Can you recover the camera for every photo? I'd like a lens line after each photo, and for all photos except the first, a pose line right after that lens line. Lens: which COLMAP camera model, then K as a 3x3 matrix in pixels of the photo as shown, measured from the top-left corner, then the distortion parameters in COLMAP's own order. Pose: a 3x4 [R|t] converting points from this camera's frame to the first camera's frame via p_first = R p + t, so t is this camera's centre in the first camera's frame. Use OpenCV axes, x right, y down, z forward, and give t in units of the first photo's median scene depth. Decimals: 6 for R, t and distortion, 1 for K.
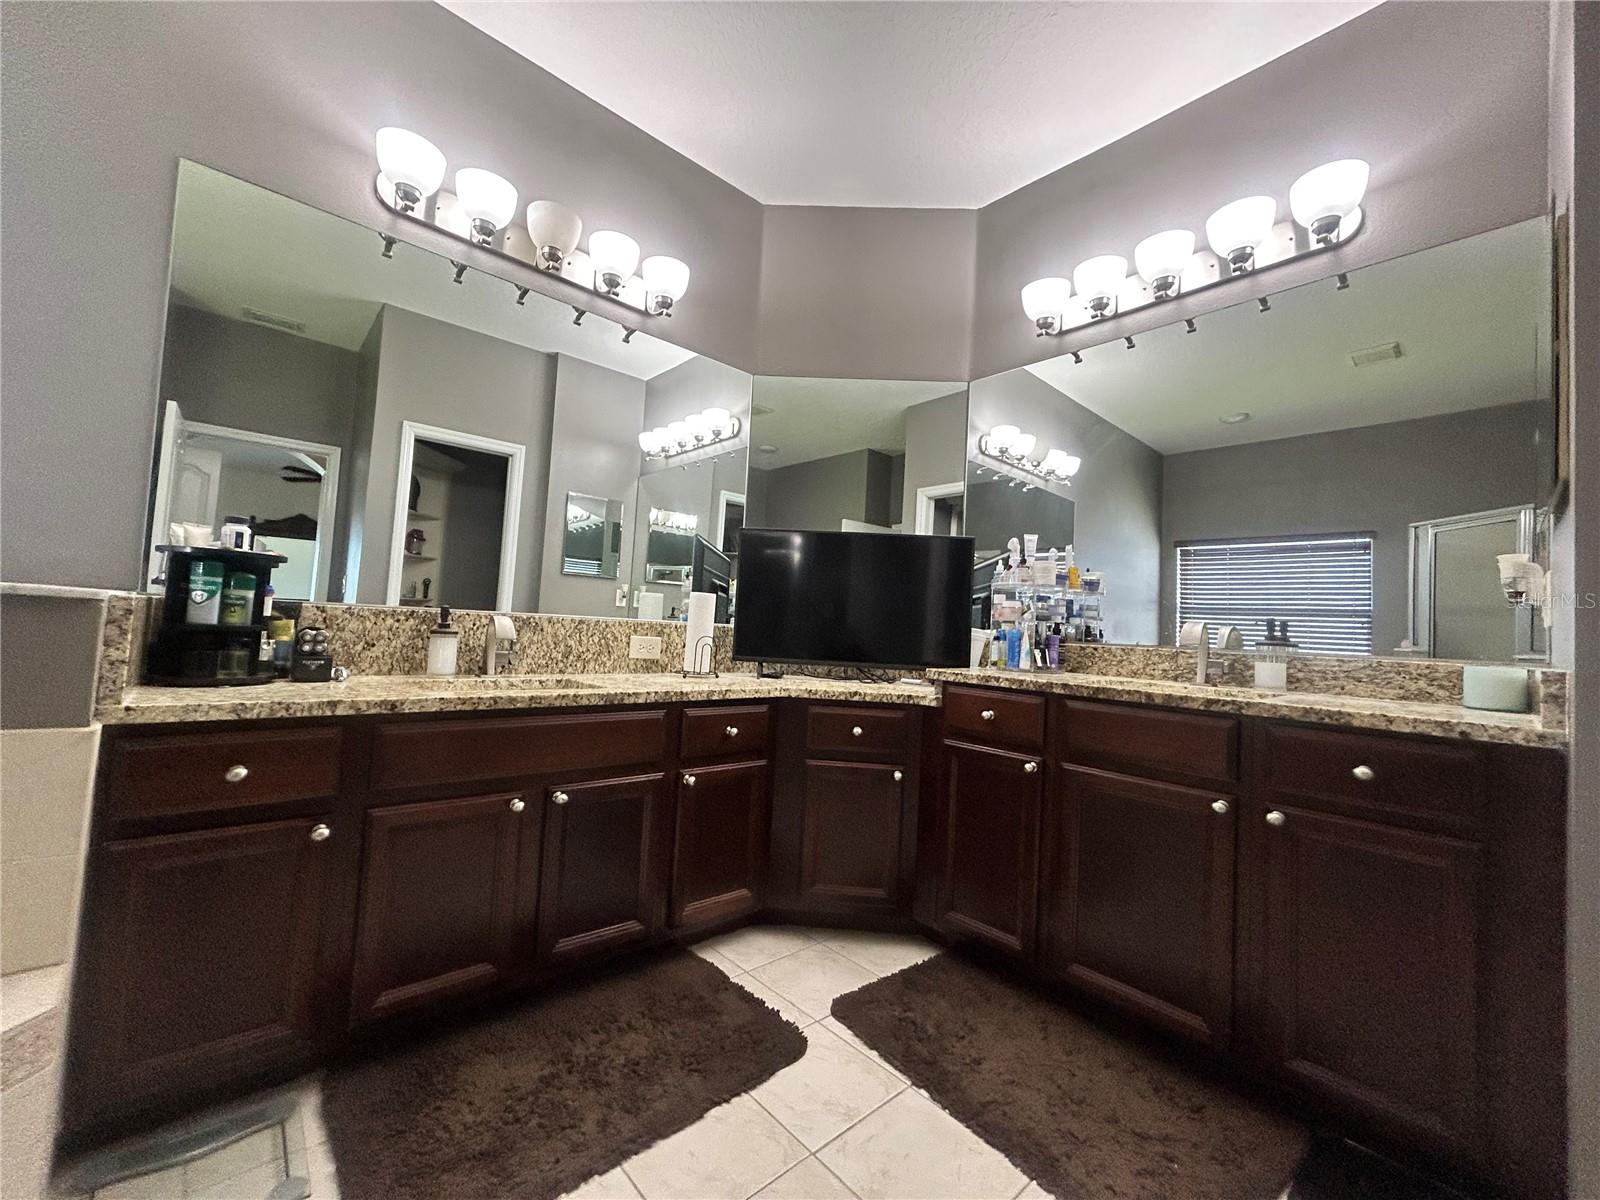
lens RADIAL K [[642.2, 0, 792.6], [0, 642.2, 599.8], [0, 0, 1]] dist [-0.000197, 0.000424]
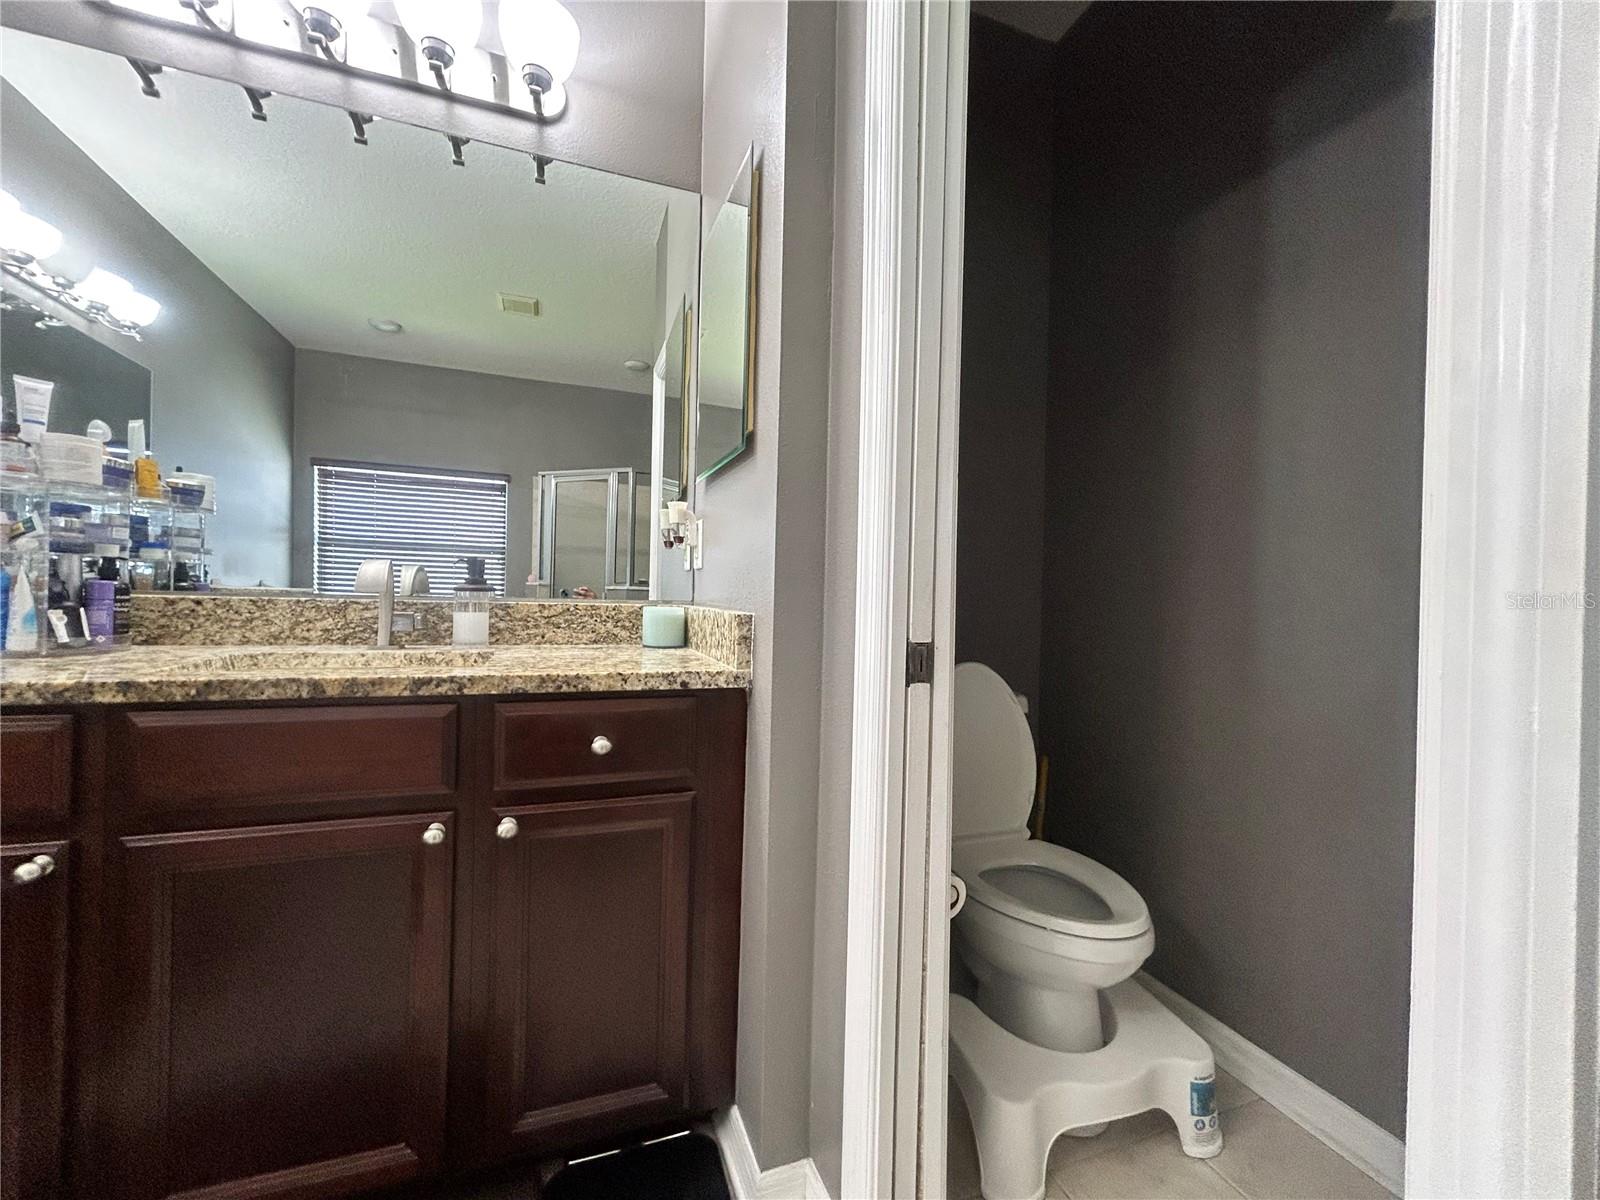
lens RADIAL K [[642.2, 0, 798.8], [0, 642.2, 601.2], [0, 0, 1]] dist [-0.000197, 0.000424]
pose [[0.365433, -0.049707, 0.929510, 0.103803], [-0.049056, 0.996157, 0.072557, 0.004477], [-0.929544, -0.072113, 0.361590, 0.228636]]
